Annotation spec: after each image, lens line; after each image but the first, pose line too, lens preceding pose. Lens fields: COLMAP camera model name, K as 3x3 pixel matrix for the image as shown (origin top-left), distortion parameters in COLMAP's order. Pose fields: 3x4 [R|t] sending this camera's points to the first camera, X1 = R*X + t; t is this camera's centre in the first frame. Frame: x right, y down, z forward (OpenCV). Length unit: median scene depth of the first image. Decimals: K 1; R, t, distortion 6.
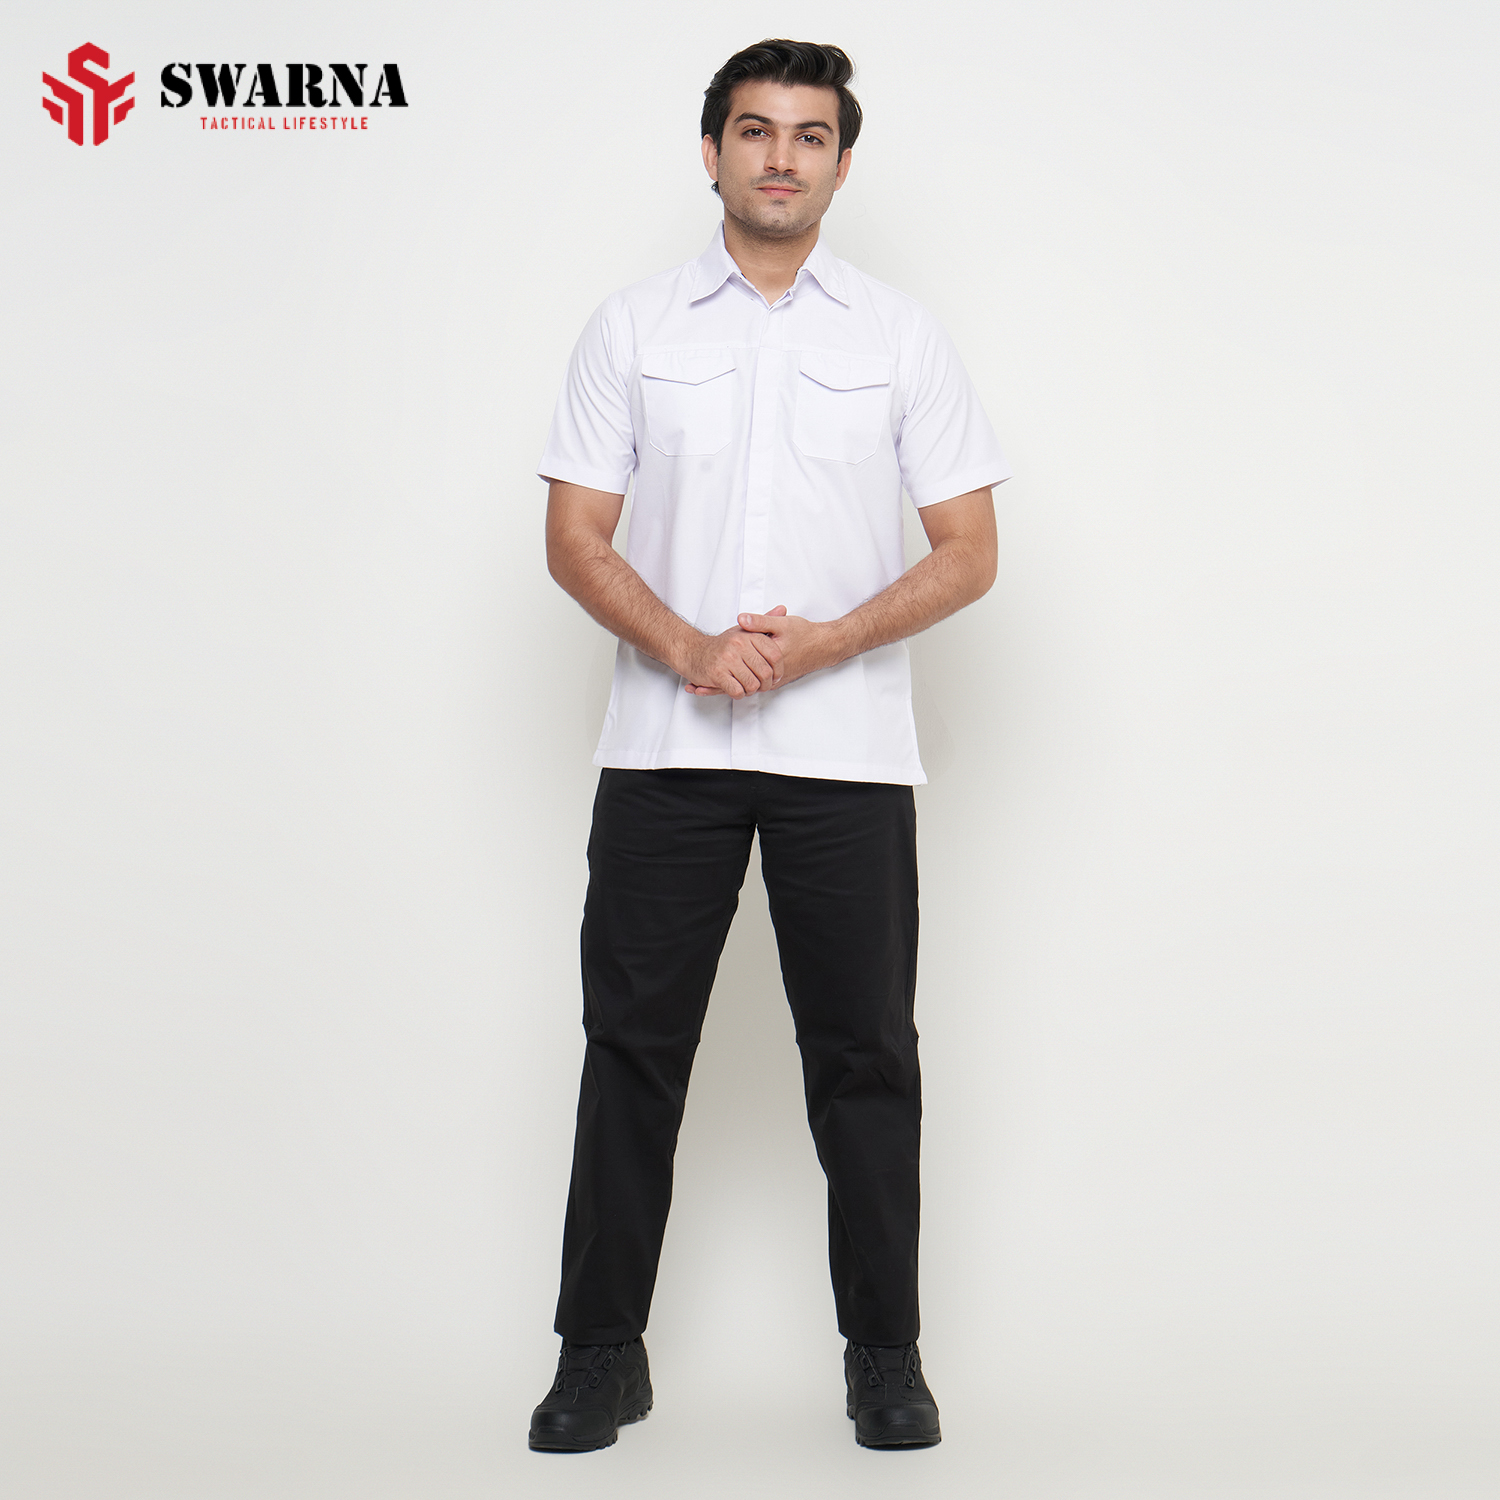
lens RADIAL K [[6783.4, 0, 750.7], [0, 6783.4, 749.4], [0, 0, 1]] dist [-0.428278, 0.000000]
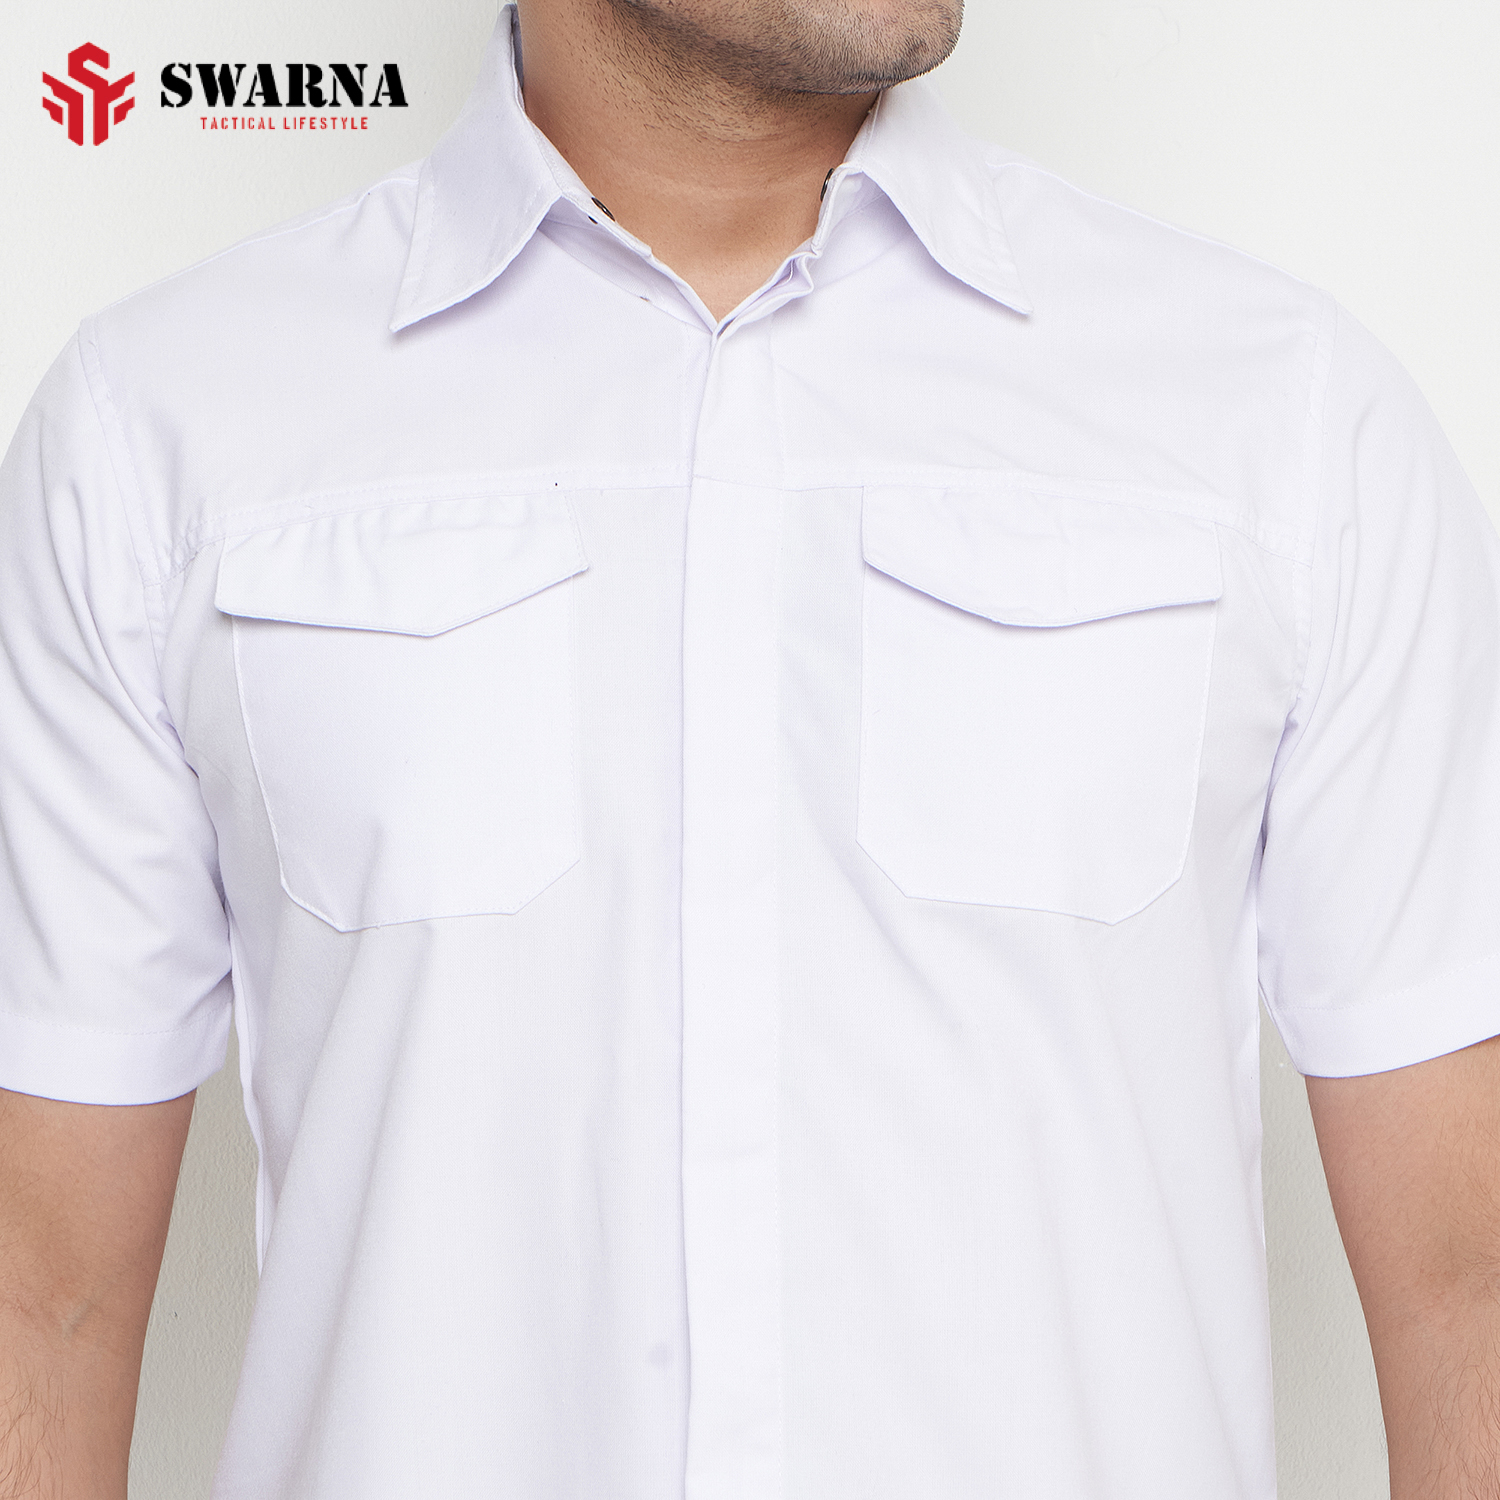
lens RADIAL K [[6783.4, 0, 748.8], [0, 6783.4, 749.5], [0, 0, 1]] dist [-0.428278, 0.000000]
pose [[0.996829, -0.076822, 0.020743, -0.002395], [0.078277, 0.993549, -0.082057, -0.029189], [-0.014305, 0.083421, 0.996412, 0.752121]]
